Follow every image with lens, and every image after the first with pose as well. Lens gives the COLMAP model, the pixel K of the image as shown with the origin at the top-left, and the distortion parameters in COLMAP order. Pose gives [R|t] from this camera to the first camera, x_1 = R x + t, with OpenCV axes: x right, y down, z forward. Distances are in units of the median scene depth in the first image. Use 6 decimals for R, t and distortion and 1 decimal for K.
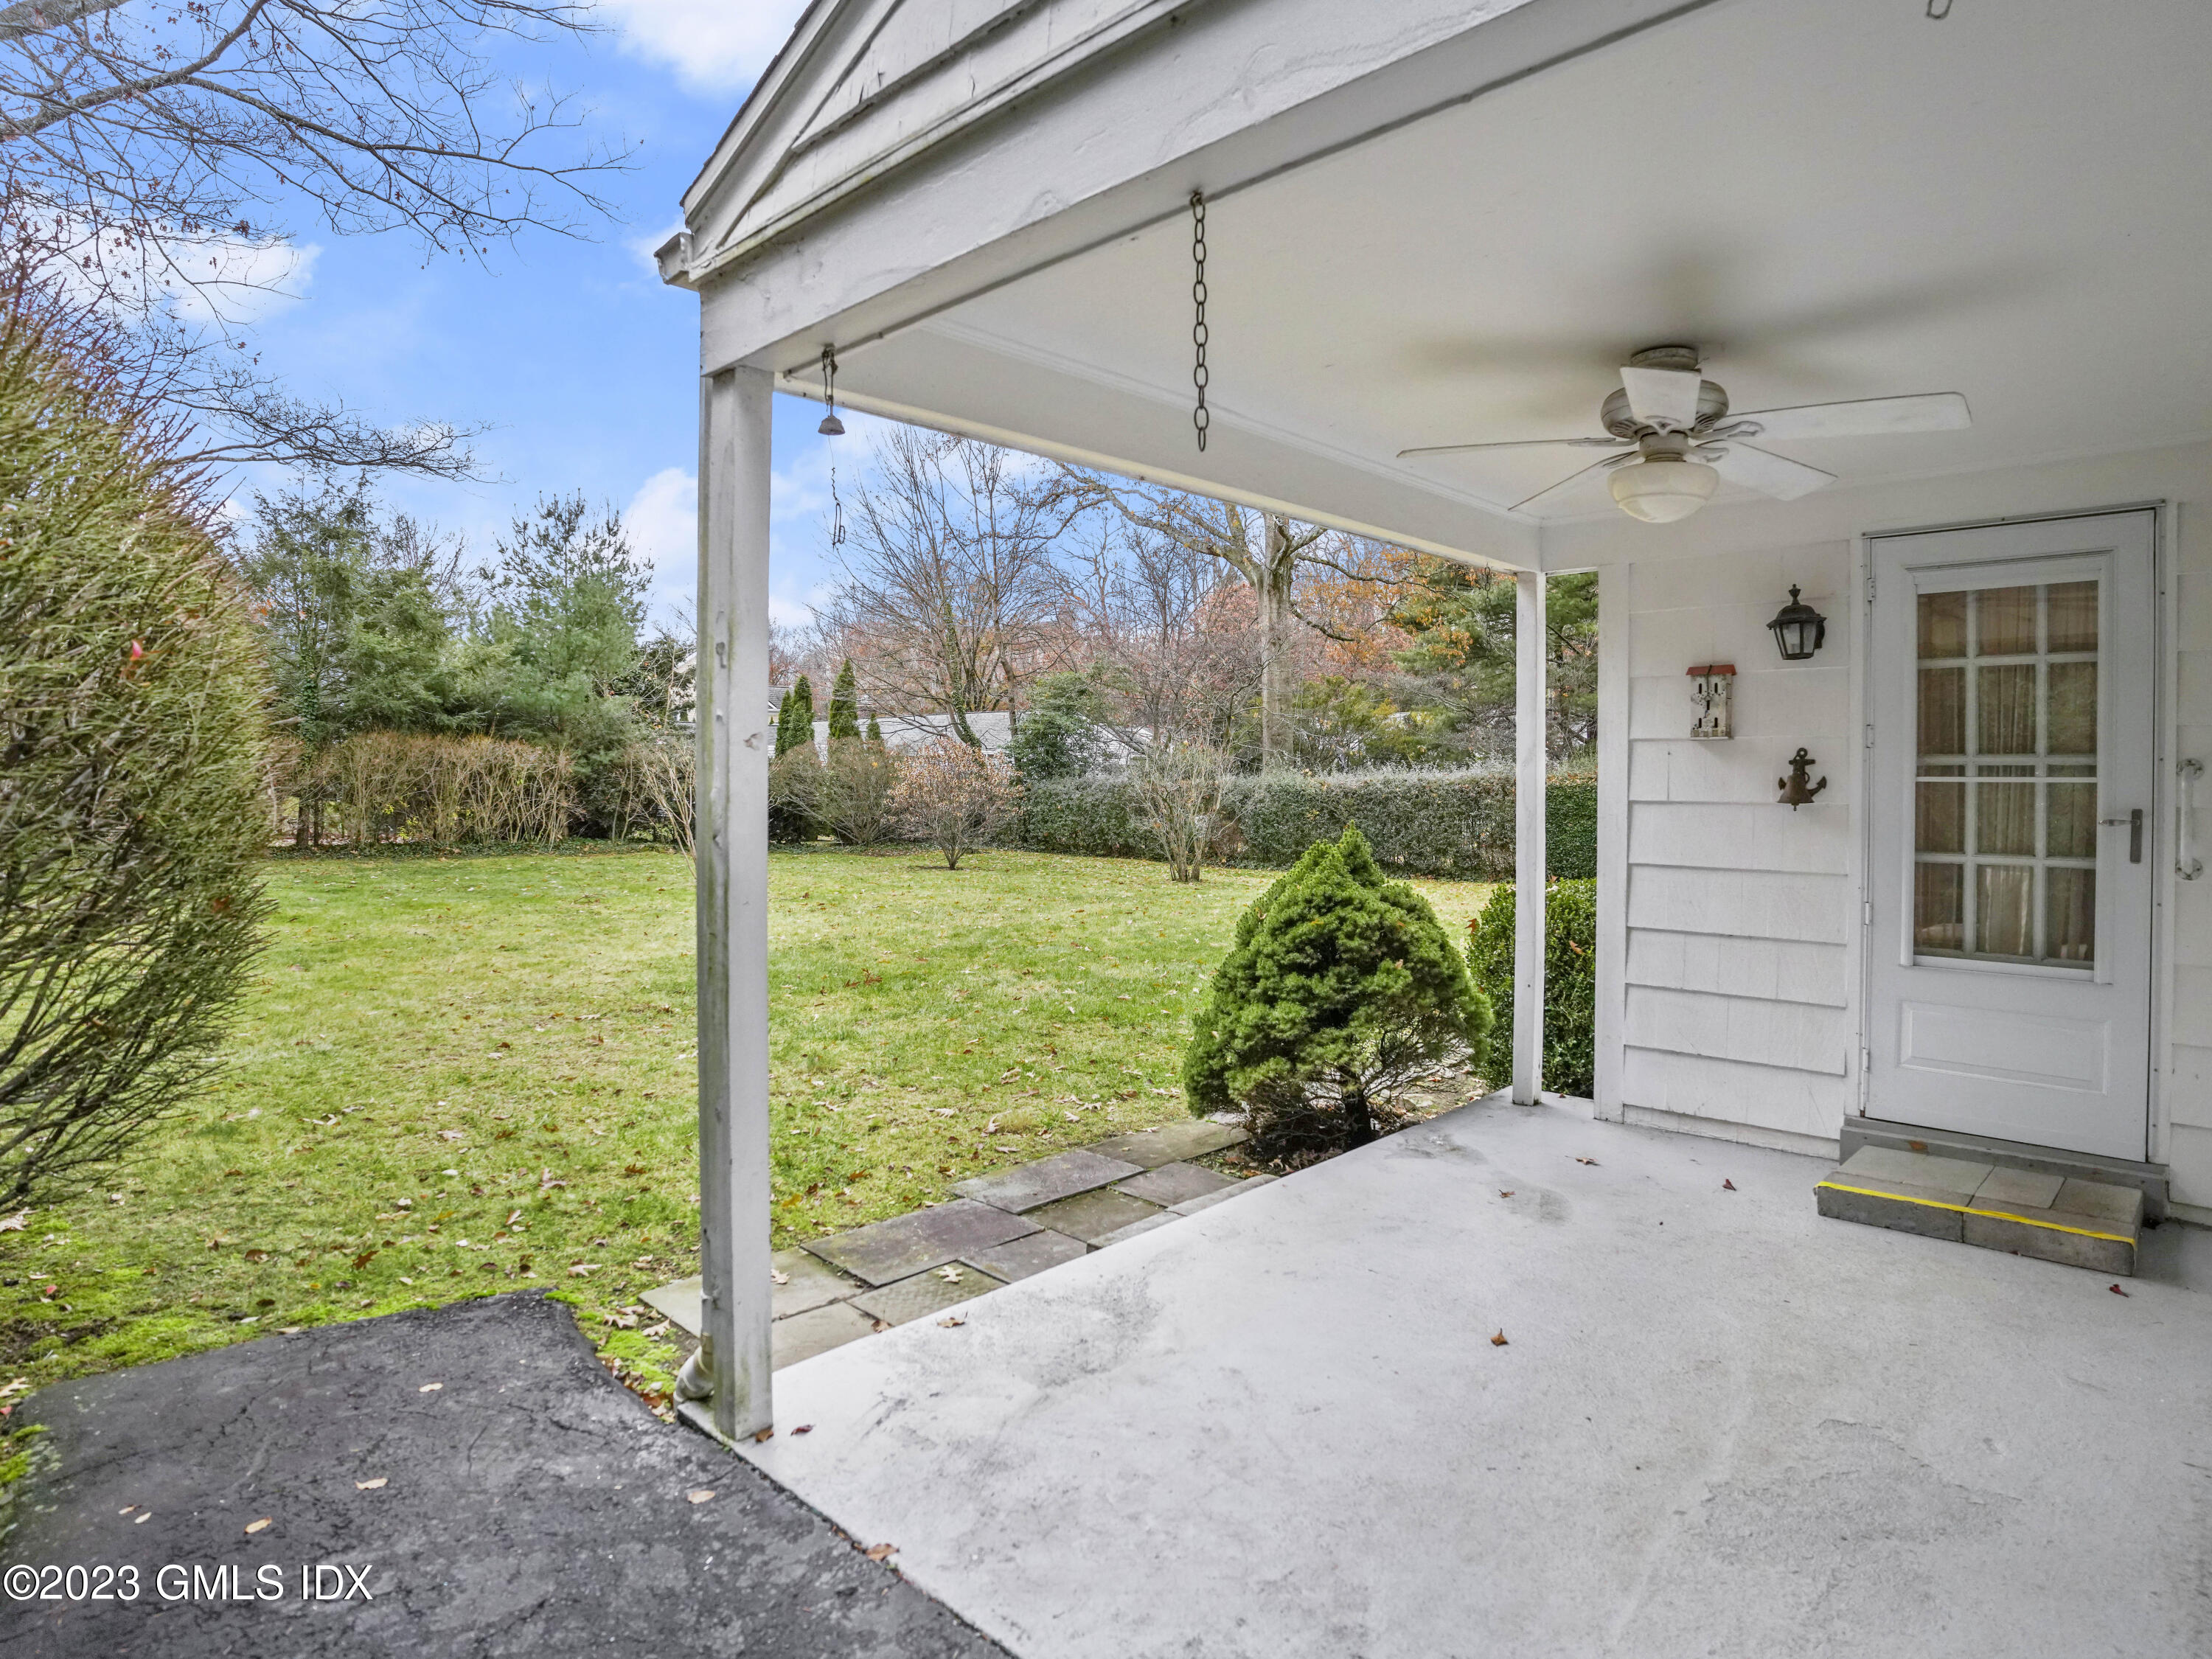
lens RADIAL K [[1215.4, 0, 1110.3], [0, 1215.4, 789.8], [0, 0, 1]] dist [-0.080604, -0.000053]
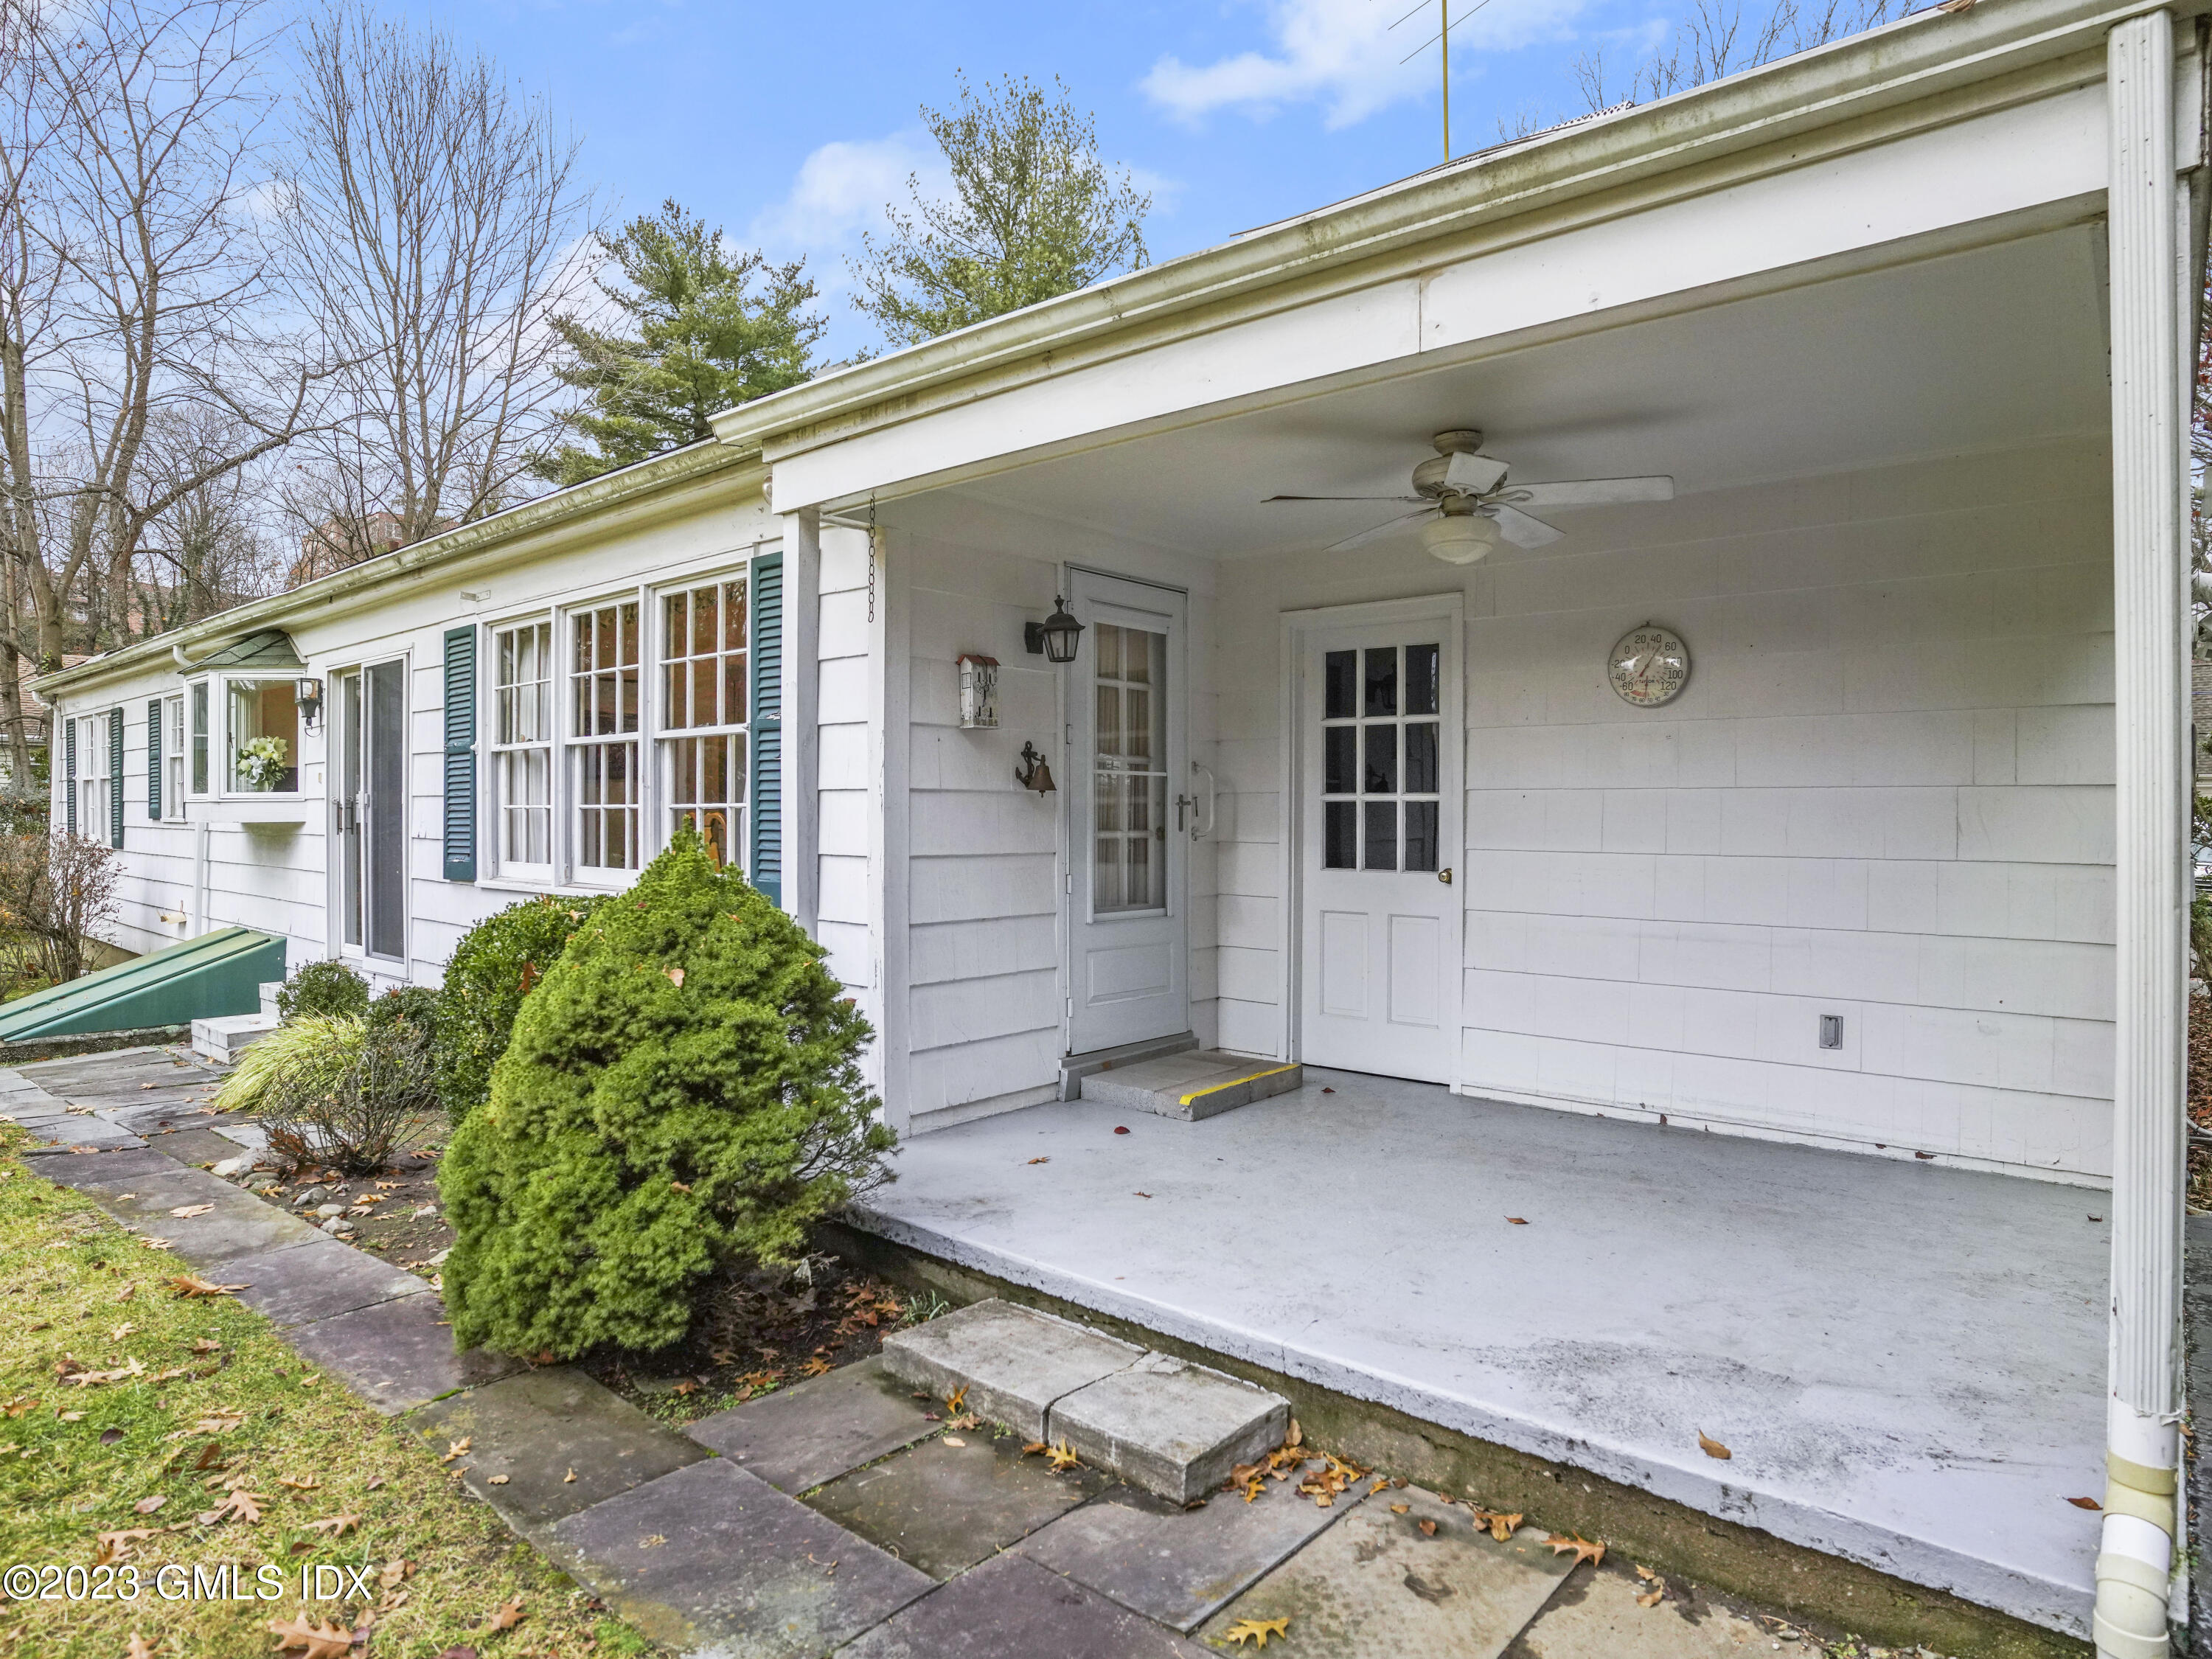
lens RADIAL K [[1314.1, 0, 1018.5], [0, 1314.1, 828.4], [0, 0, 1]] dist [-0.089891, 0.030689]
pose [[-0.030425, -0.010859, 0.999478, -0.759844], [0.007233, 0.999912, 0.011084, 0.038123], [-0.999511, 0.007566, -0.030344, 1.225020]]
